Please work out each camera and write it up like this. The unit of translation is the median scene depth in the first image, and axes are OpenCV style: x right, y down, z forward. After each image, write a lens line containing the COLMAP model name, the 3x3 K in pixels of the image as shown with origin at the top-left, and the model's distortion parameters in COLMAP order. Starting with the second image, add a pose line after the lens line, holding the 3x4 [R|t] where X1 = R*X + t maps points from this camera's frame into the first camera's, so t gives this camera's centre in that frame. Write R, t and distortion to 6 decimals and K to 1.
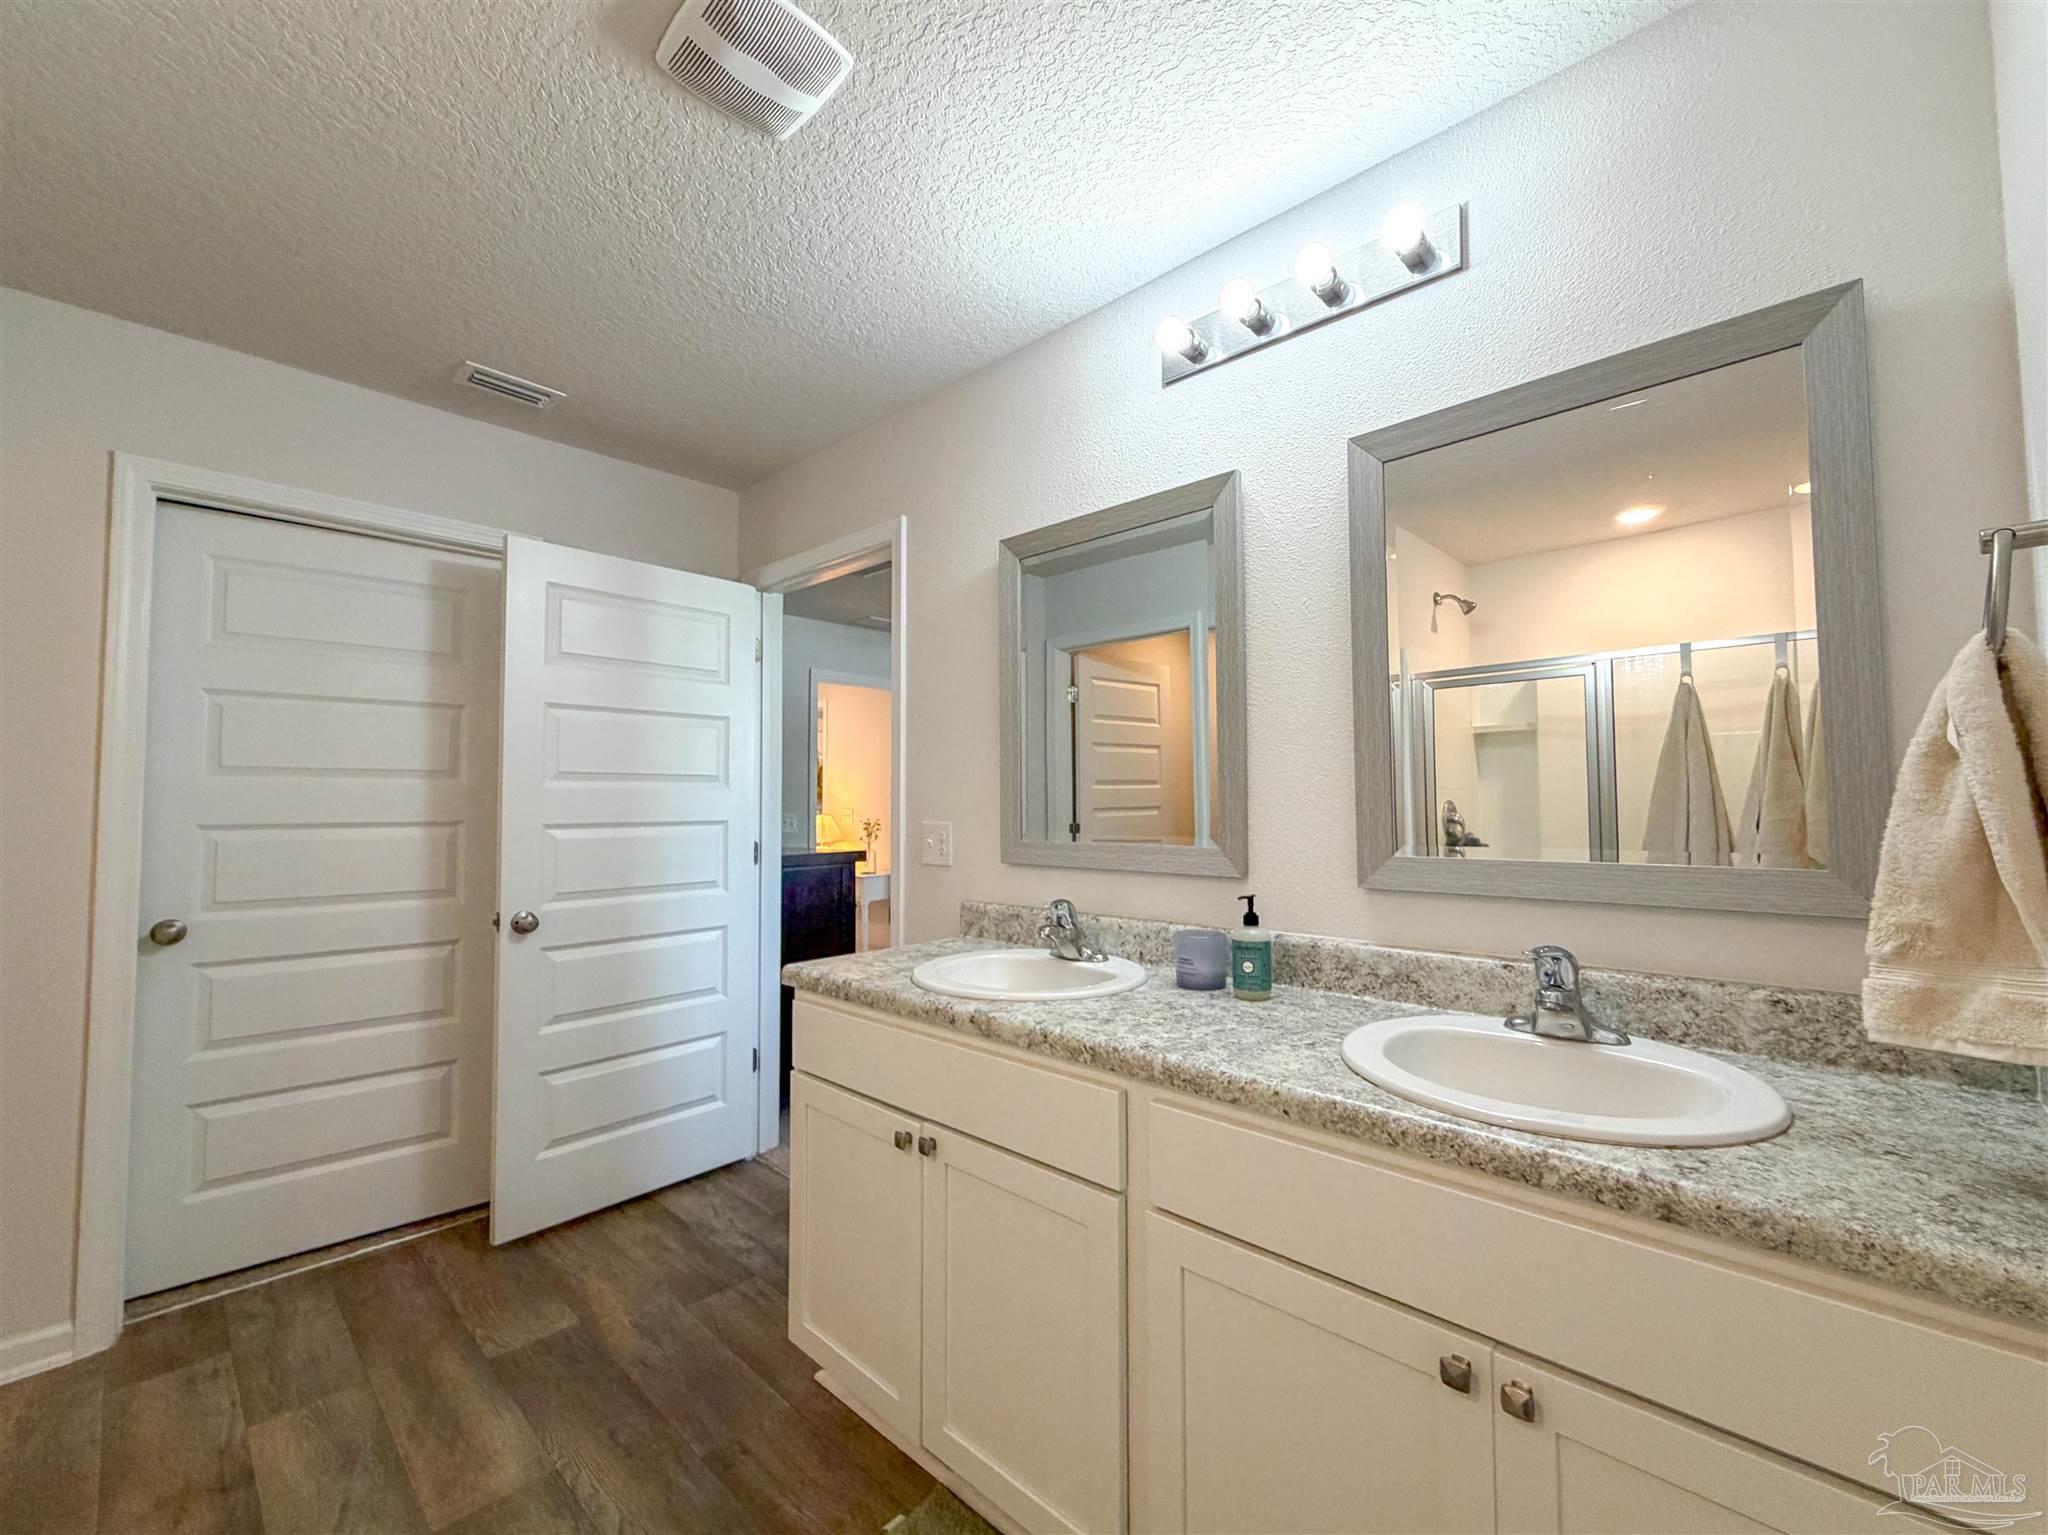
lens RADIAL K [[813.9, 0, 1029.0], [0, 813.9, 774.5], [0, 0, 1]] dist [-0.003017, -0.000174]
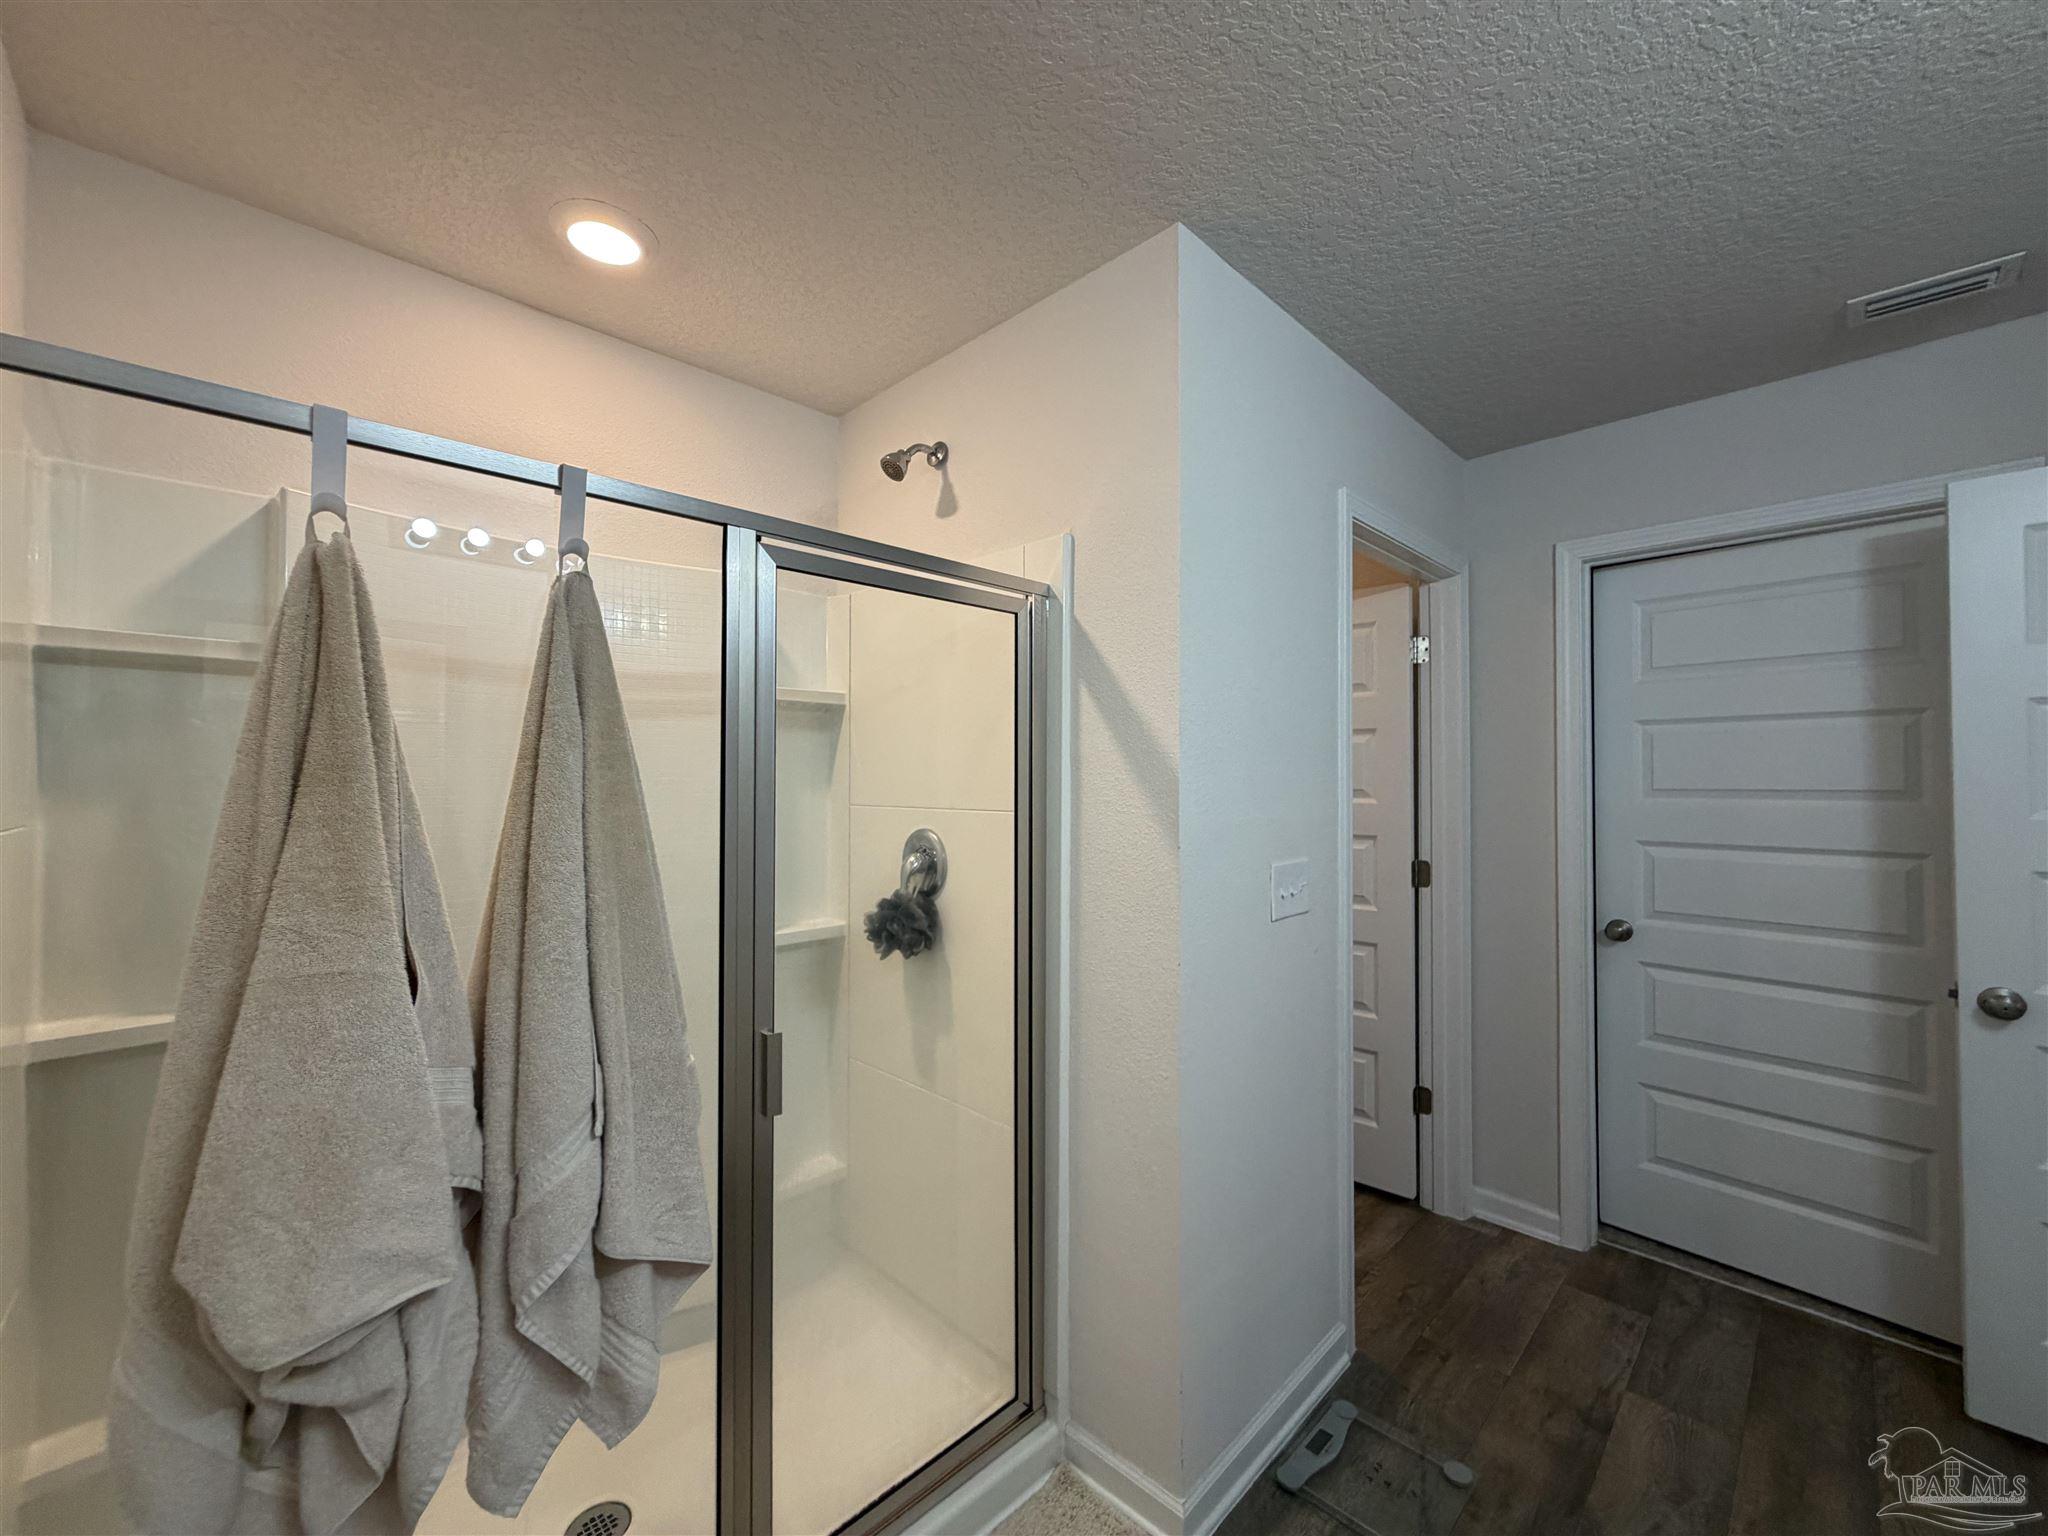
lens RADIAL K [[813.9, 0, 1036.2], [0, 813.9, 773.6], [0, 0, 1]] dist [-0.003017, -0.000174]
pose [[-0.026059, -0.009965, -0.999611, 0.145862], [0.030477, 0.999478, -0.010758, -0.046094], [0.999196, -0.030746, -0.025742, 0.181576]]
